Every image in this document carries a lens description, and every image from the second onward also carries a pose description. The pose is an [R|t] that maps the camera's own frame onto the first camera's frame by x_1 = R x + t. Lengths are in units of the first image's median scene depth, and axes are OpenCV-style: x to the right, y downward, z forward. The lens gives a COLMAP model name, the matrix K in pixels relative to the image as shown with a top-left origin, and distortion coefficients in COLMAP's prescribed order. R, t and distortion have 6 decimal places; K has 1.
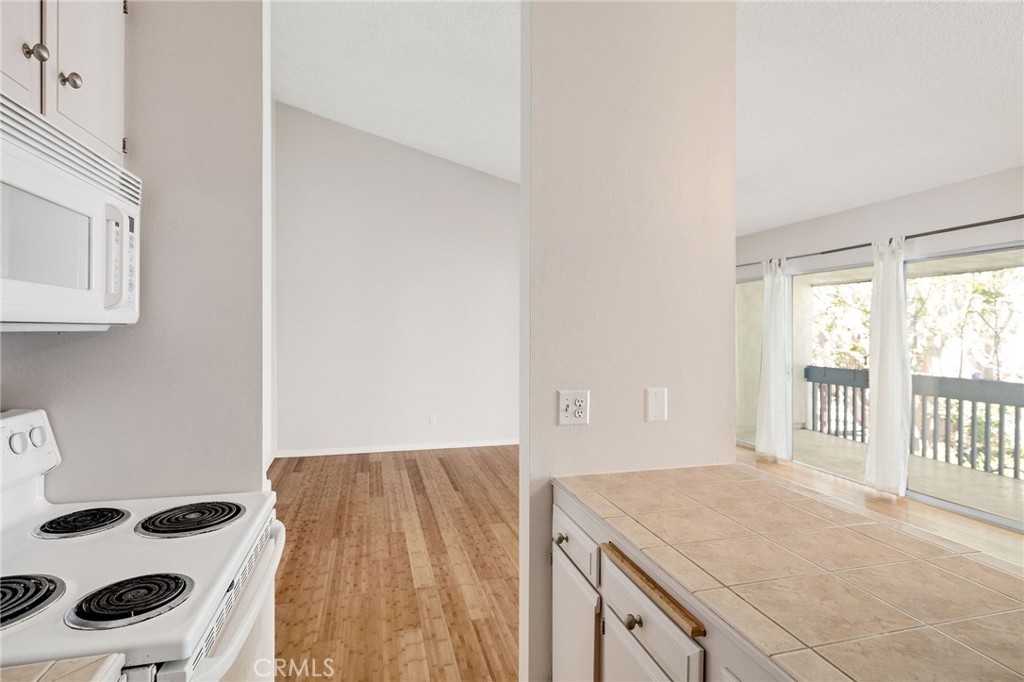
lens RADIAL K [[519.0, 0, 506.8], [0, 519.0, 330.5], [0, 0, 1]] dist [-0.003034, -0.000052]
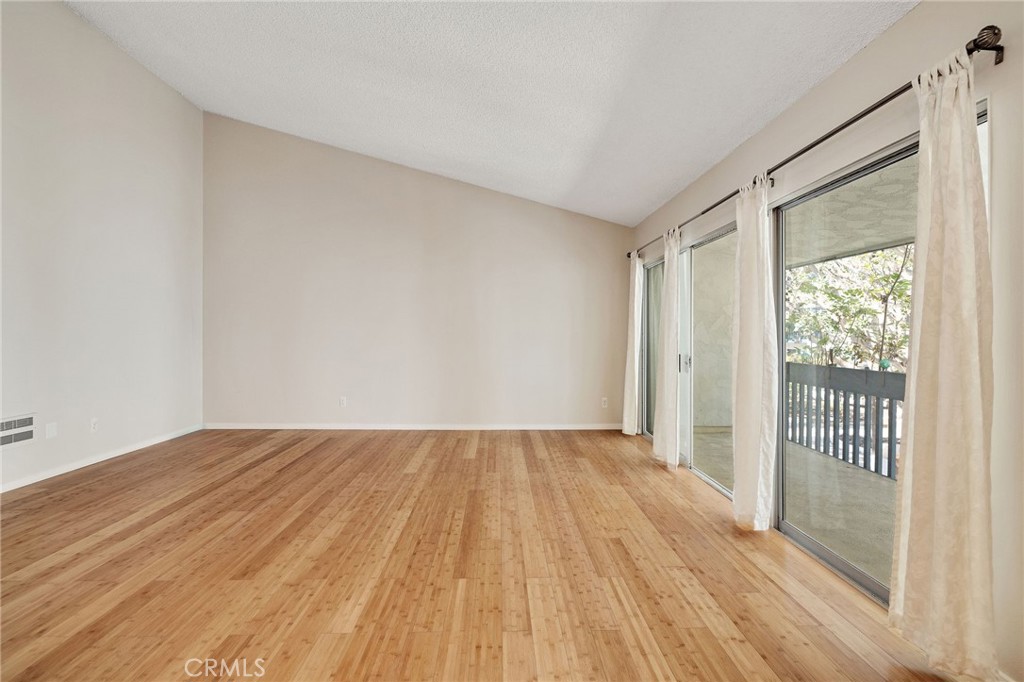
lens RADIAL K [[431.1, 0, 508.8], [0, 431.1, 336.5], [0, 0, 1]] dist [-0.000930, -0.000234]
pose [[0.973753, 0.009583, -0.227405, 0.700145], [-0.009314, 0.999954, 0.002256, 0.064237], [0.227416, -0.000079, 0.973798, 0.417515]]
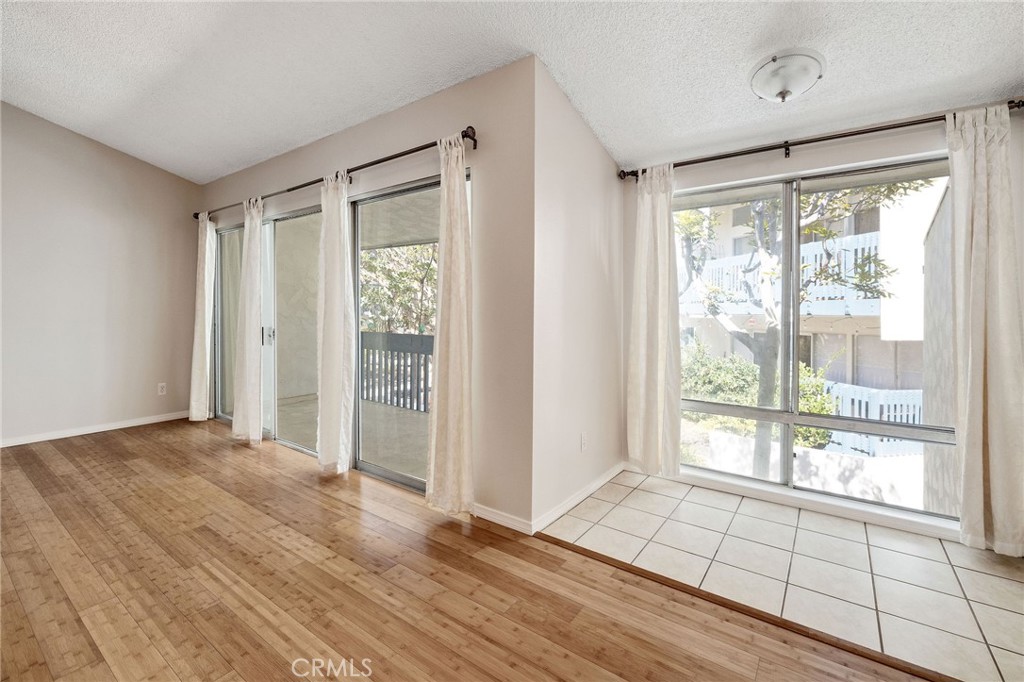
lens RADIAL K [[445.4, 0, 511.5], [0, 445.4, 312.3], [0, 0, 1]] dist [0.000578, -0.000118]
pose [[0.772373, 0.005555, 0.635145, 0.642434], [-0.007186, 0.999974, -0.000007, 0.066580], [-0.635128, -0.004559, 0.772393, 0.317180]]
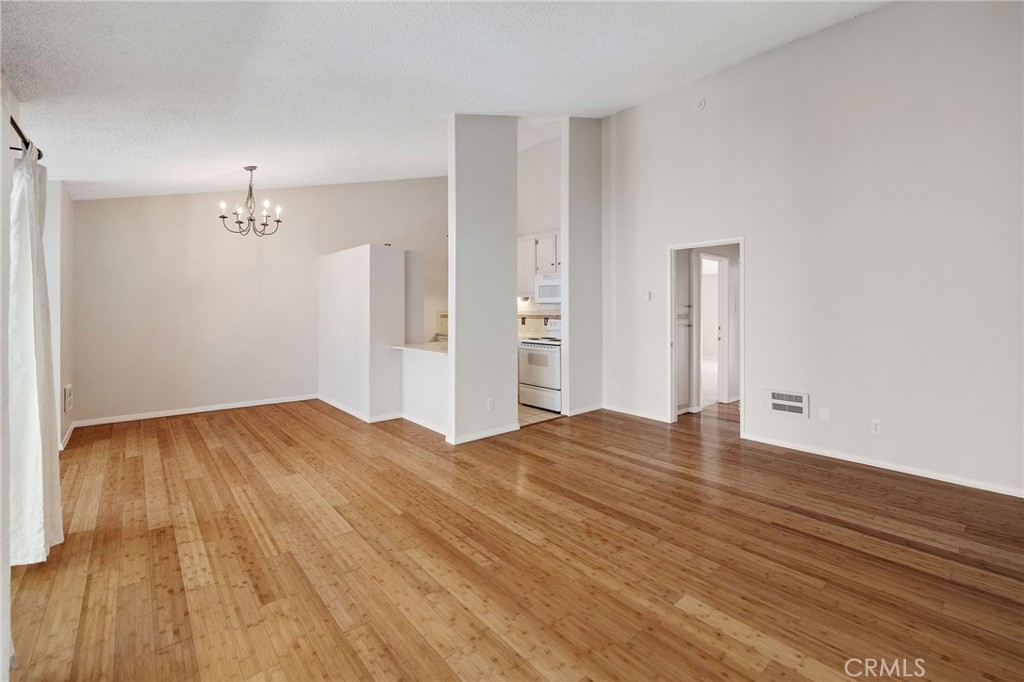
lens RADIAL K [[445.4, 0, 511.5], [0, 445.4, 312.3], [0, 0, 1]] dist [0.000578, -0.000118]
pose [[-0.900183, 0.003104, -0.435501, 0.678267], [-0.001869, 0.999938, 0.010991, 0.015651], [0.435508, 0.010708, -0.900121, 1.902267]]
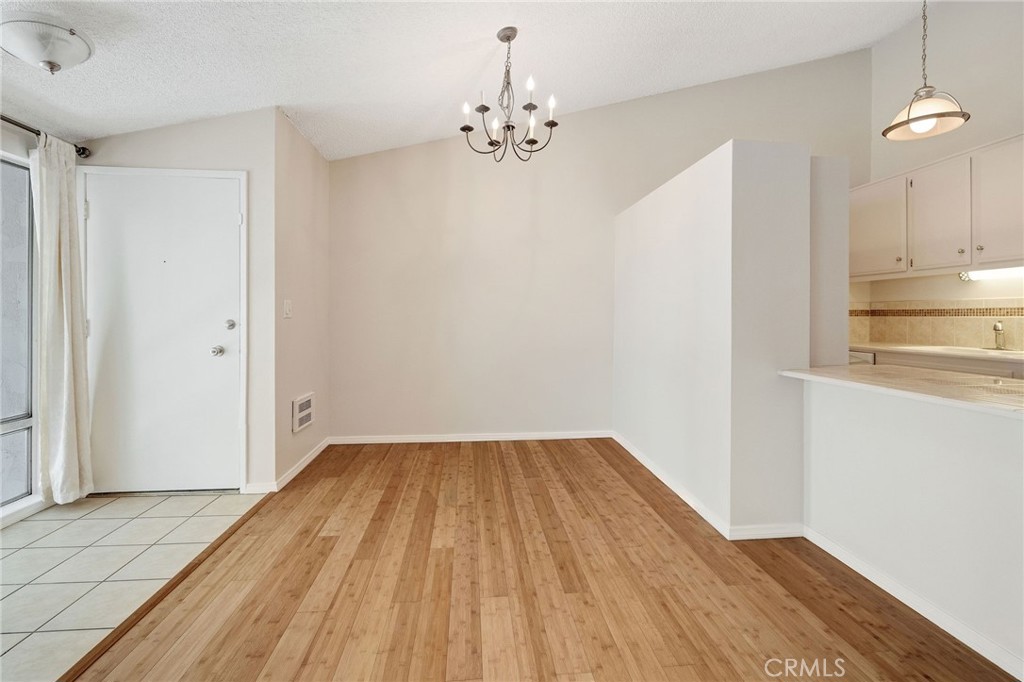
lens RADIAL K [[441.4, 0, 509.6], [0, 441.4, 317.3], [0, 0, 1]] dist [-0.001070, -0.000755]
pose [[-0.986856, -0.001771, 0.161592, 0.676783], [-0.000117, 0.999948, 0.010244, 0.067593], [-0.161602, 0.010091, -0.986804, 0.985135]]
